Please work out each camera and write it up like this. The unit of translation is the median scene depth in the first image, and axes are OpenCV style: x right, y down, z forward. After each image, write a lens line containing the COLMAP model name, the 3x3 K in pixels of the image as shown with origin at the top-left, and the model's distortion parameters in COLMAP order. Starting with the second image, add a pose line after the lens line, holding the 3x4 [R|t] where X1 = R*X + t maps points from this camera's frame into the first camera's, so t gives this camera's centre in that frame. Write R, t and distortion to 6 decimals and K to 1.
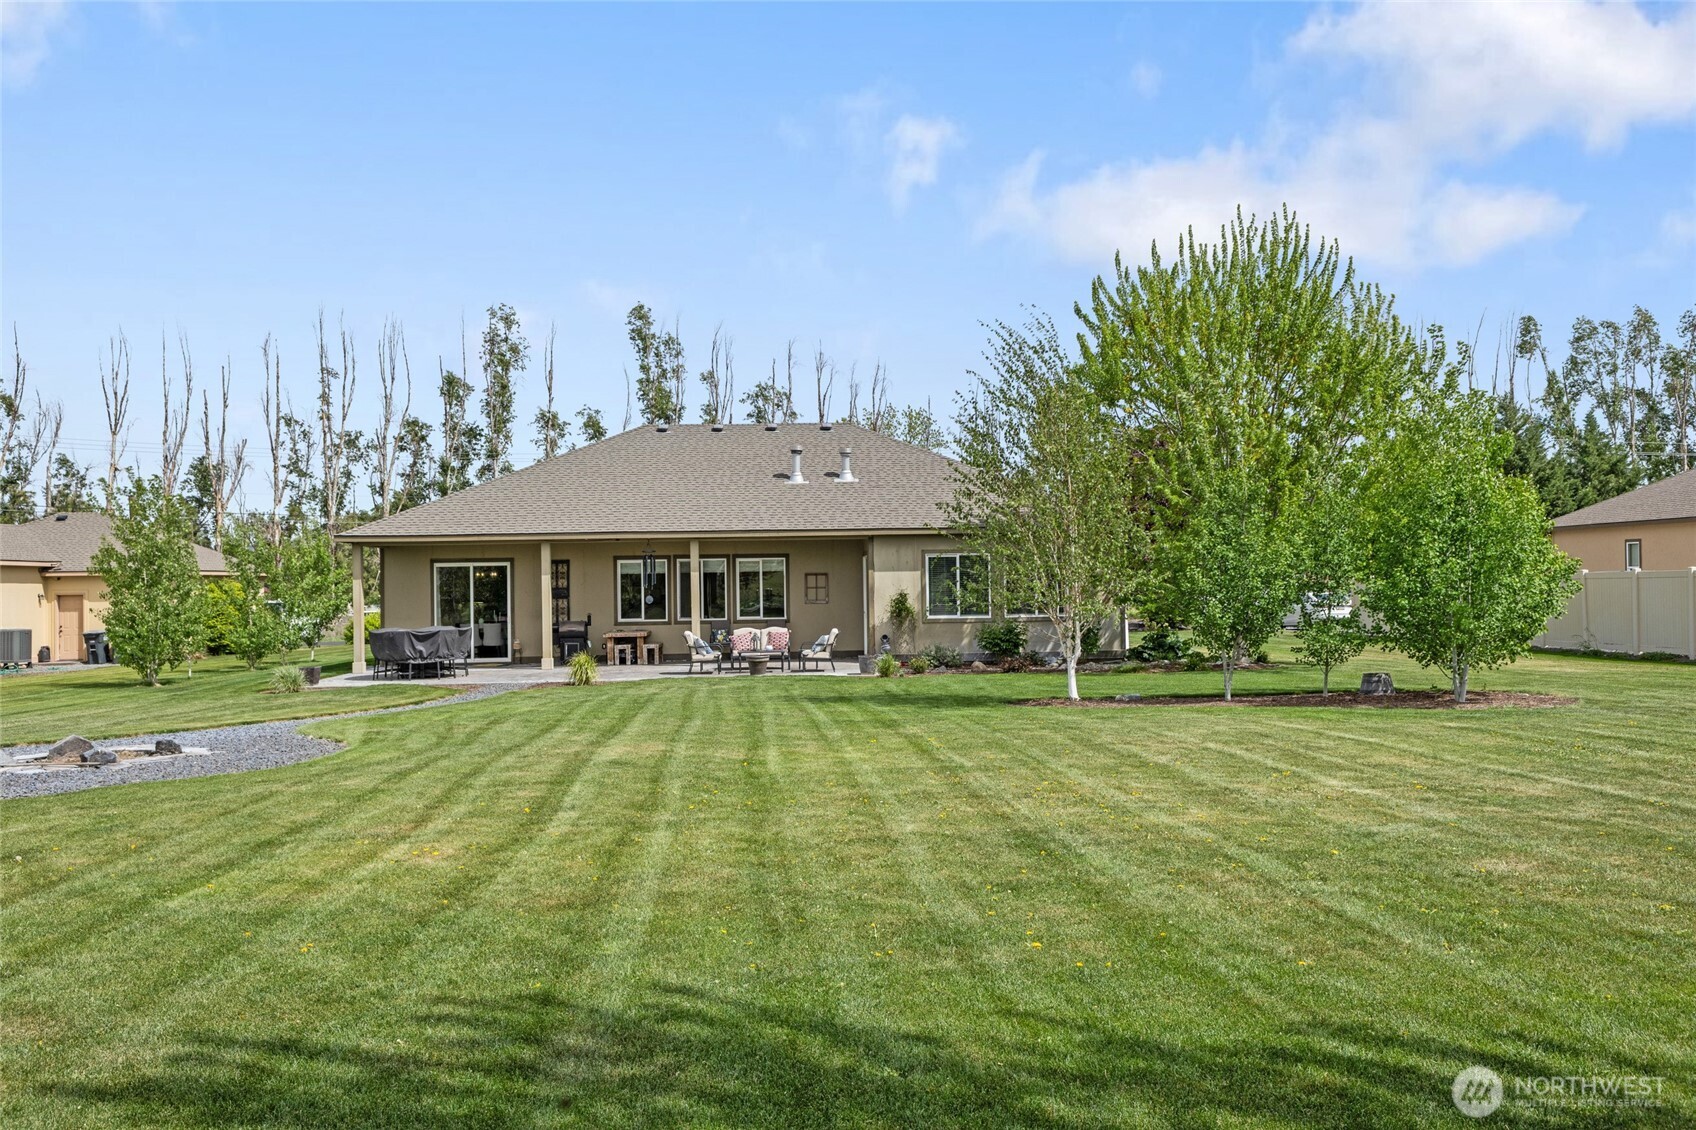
lens RADIAL K [[1387.9, 0, 848.0], [0, 1387.9, 565.0], [0, 0, 1]] dist [-0.006695, -0.004279]
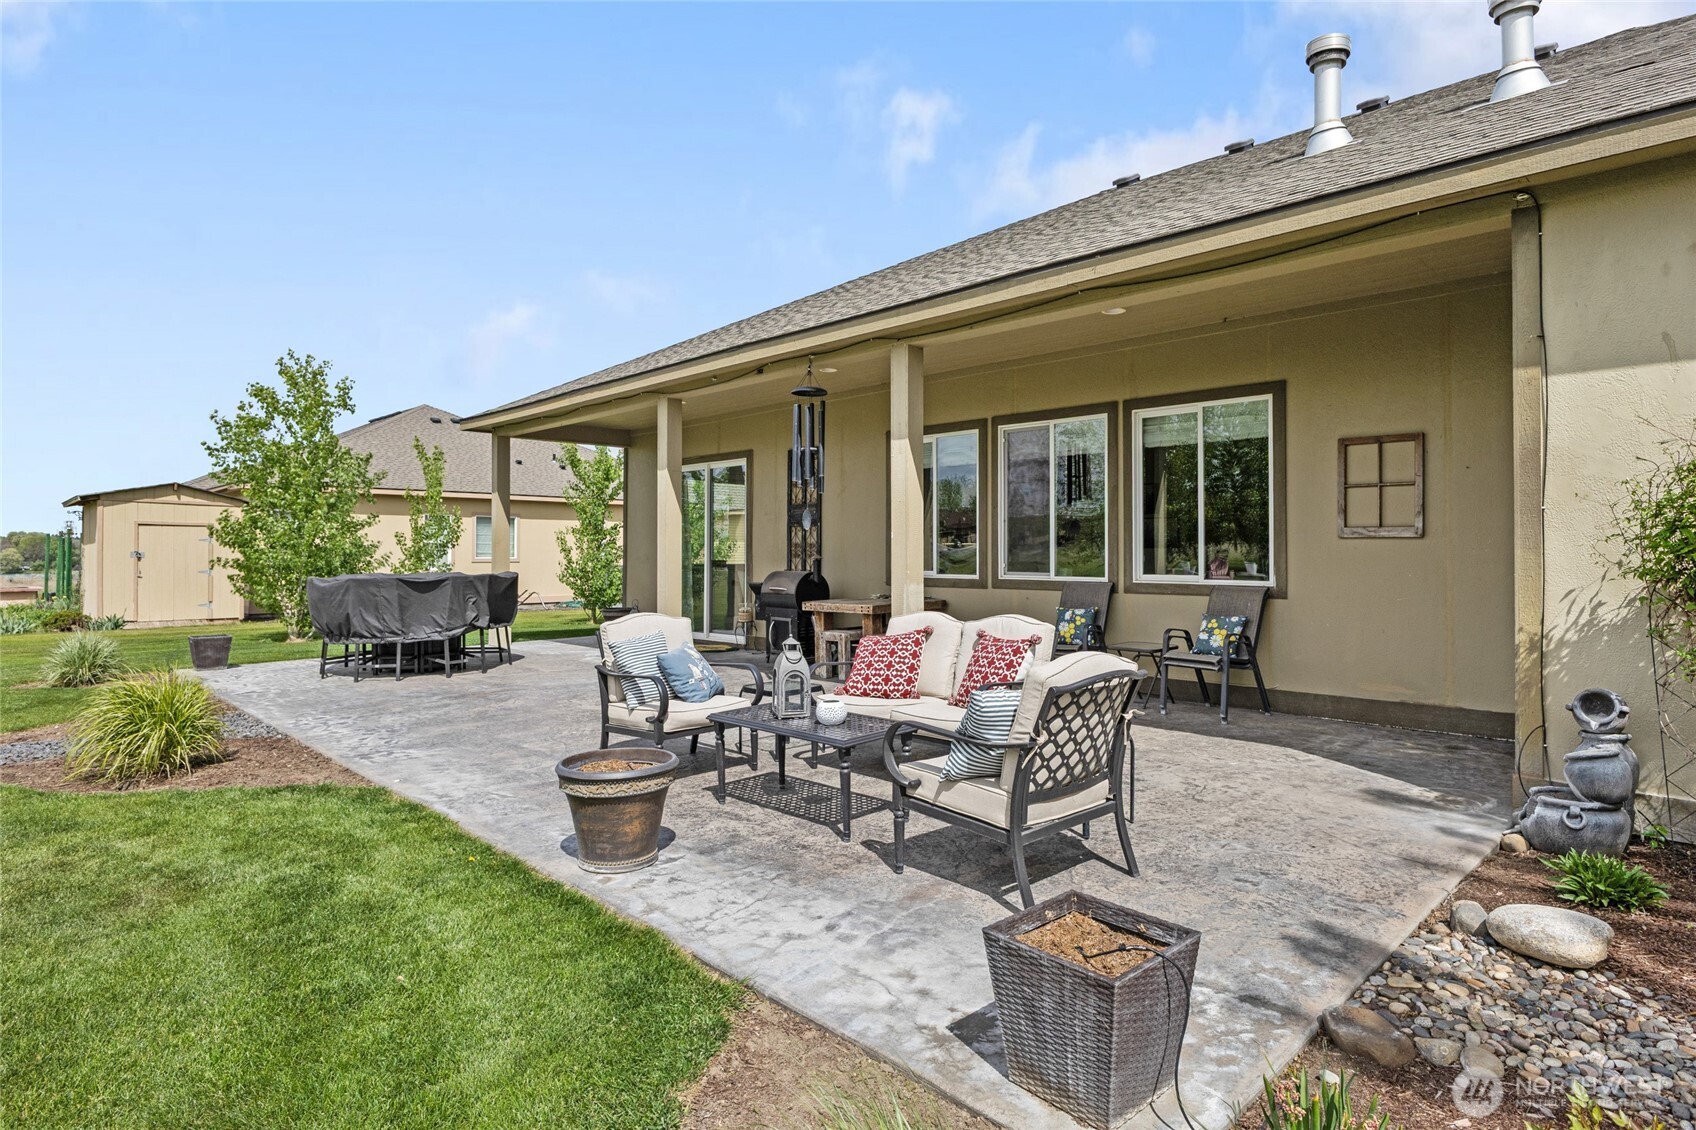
lens RADIAL K [[926.8, 0, 846.3], [0, 926.8, 546.7], [0, 0, 1]] dist [0.000206, 0.000023]
pose [[0.662596, 0.010758, -0.748900, 0.049798], [-0.002438, 0.999923, 0.012207, 0.027510], [0.748973, -0.006262, 0.662571, 0.786020]]
